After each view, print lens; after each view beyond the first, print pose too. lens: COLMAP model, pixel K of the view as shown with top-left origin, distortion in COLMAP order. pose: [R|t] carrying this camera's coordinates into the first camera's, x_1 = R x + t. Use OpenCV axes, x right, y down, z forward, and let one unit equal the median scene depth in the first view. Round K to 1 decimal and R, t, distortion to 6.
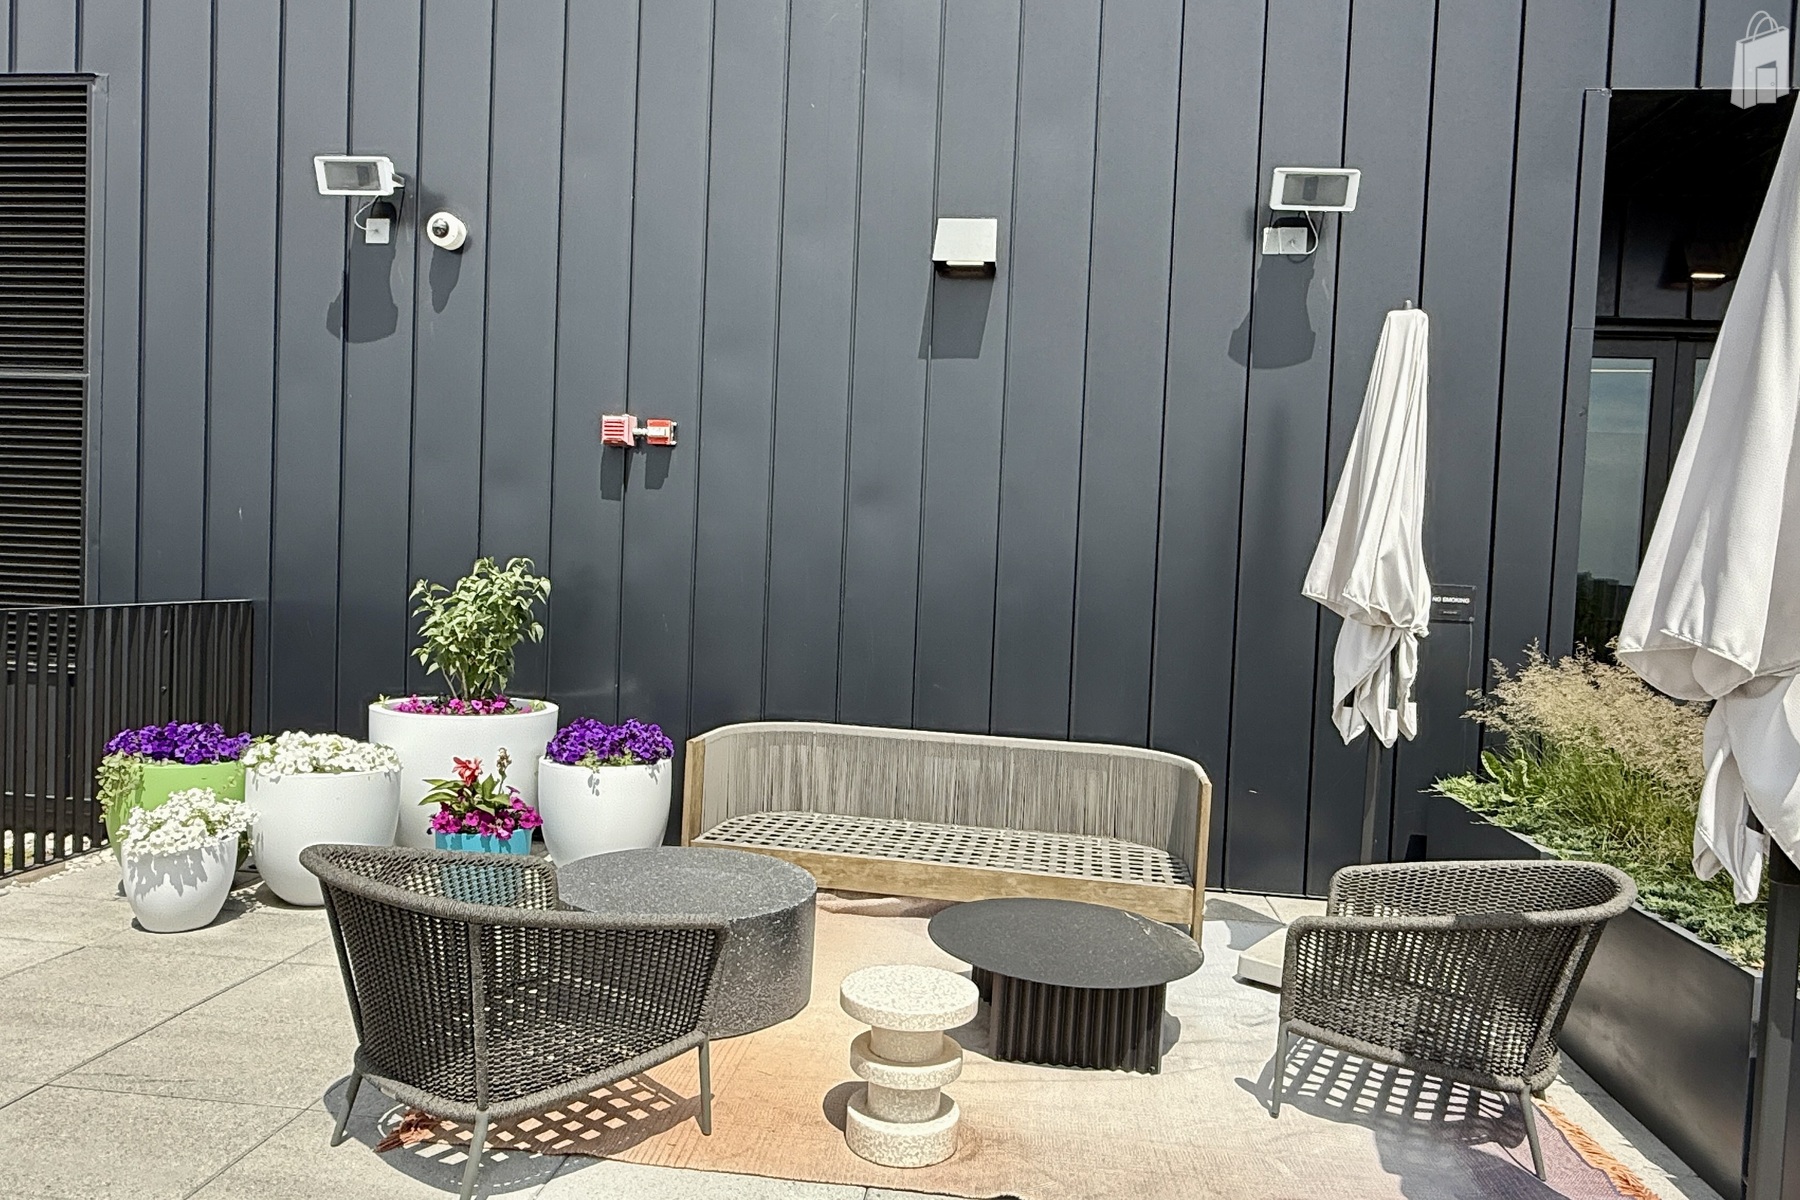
lens RADIAL K [[1168.6, 0, 900.3], [0, 1168.6, 604.3], [0, 0, 1]] dist [0.004594, -0.002939]
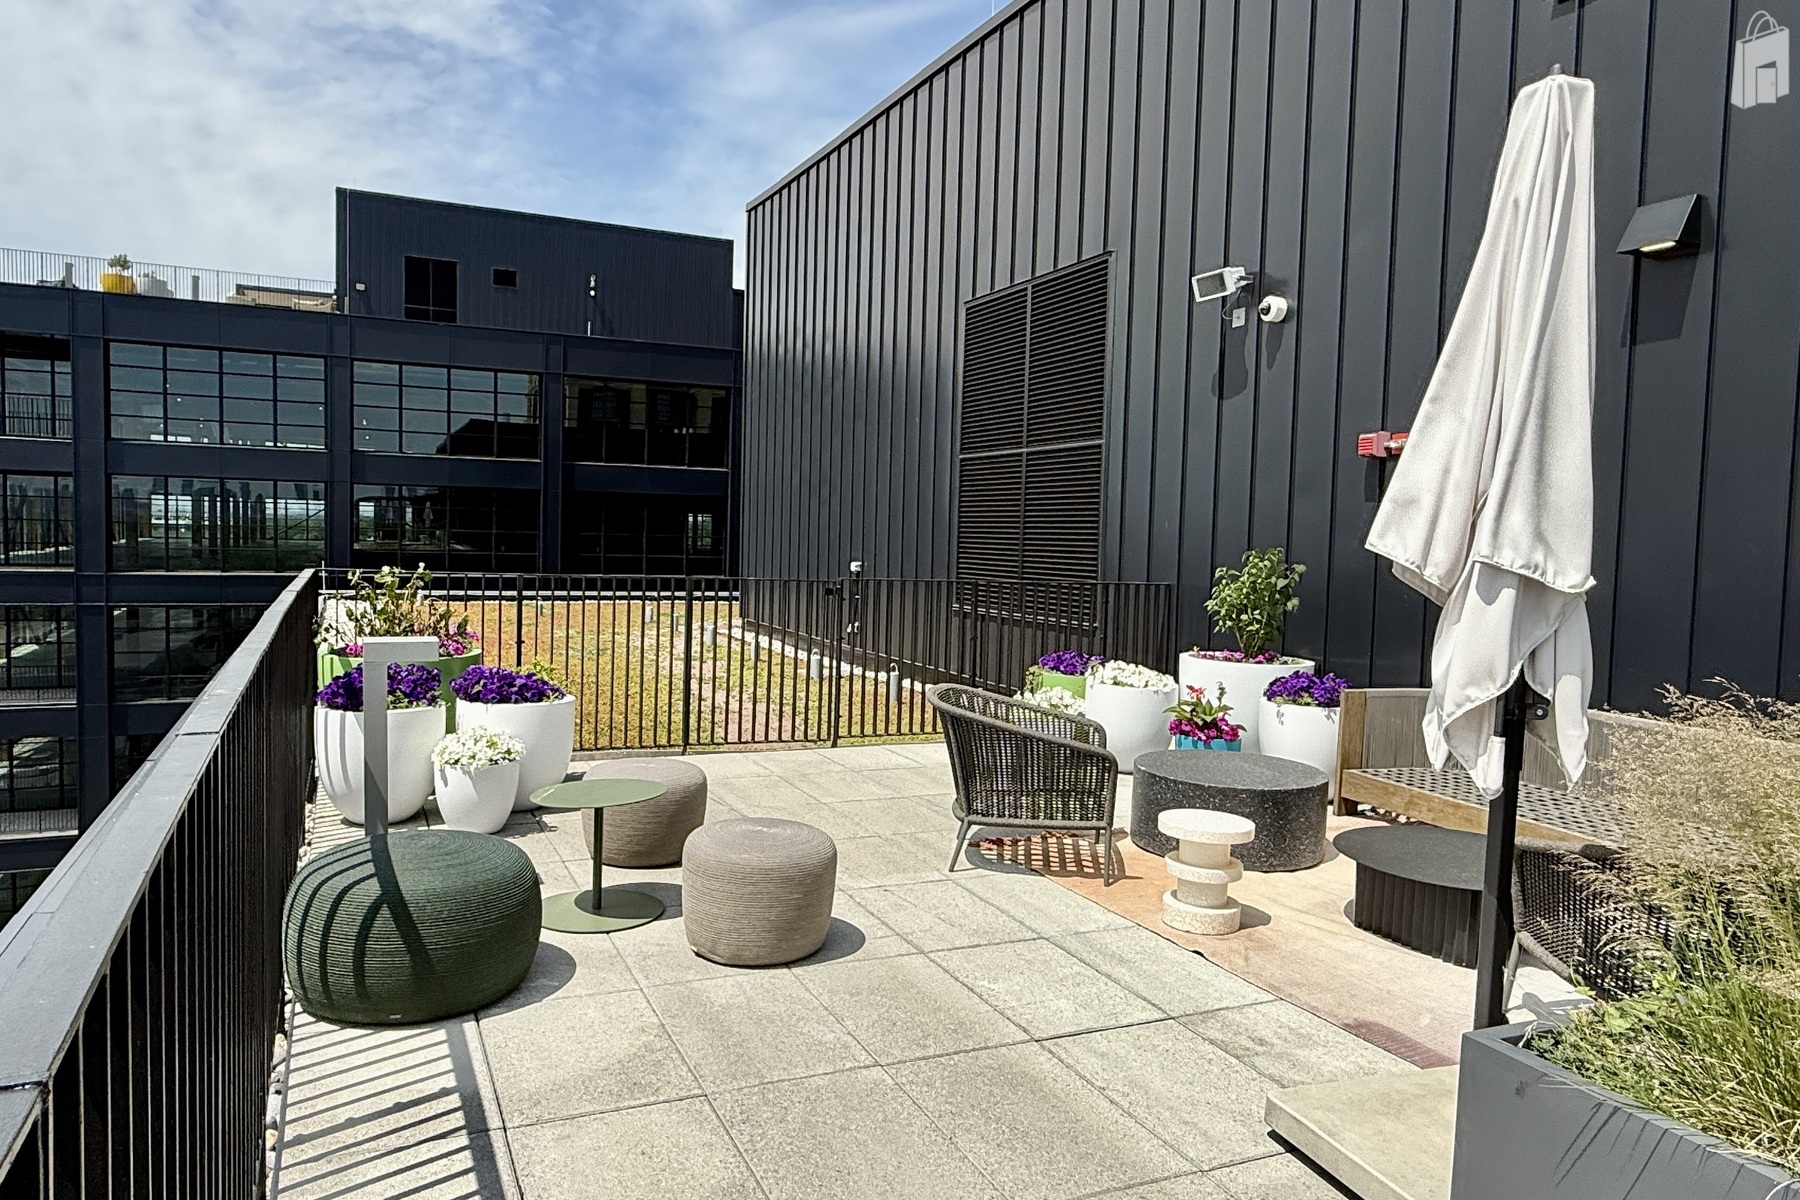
lens RADIAL K [[1168.6, 0, 903.9], [0, 1168.6, 594.9], [0, 0, 1]] dist [0.004594, -0.002939]
pose [[0.528965, 0.013687, -0.848533, 0.594617], [-0.031455, 0.999499, -0.003487, 0.031082], [0.848060, 0.028536, 0.529131, -0.070592]]
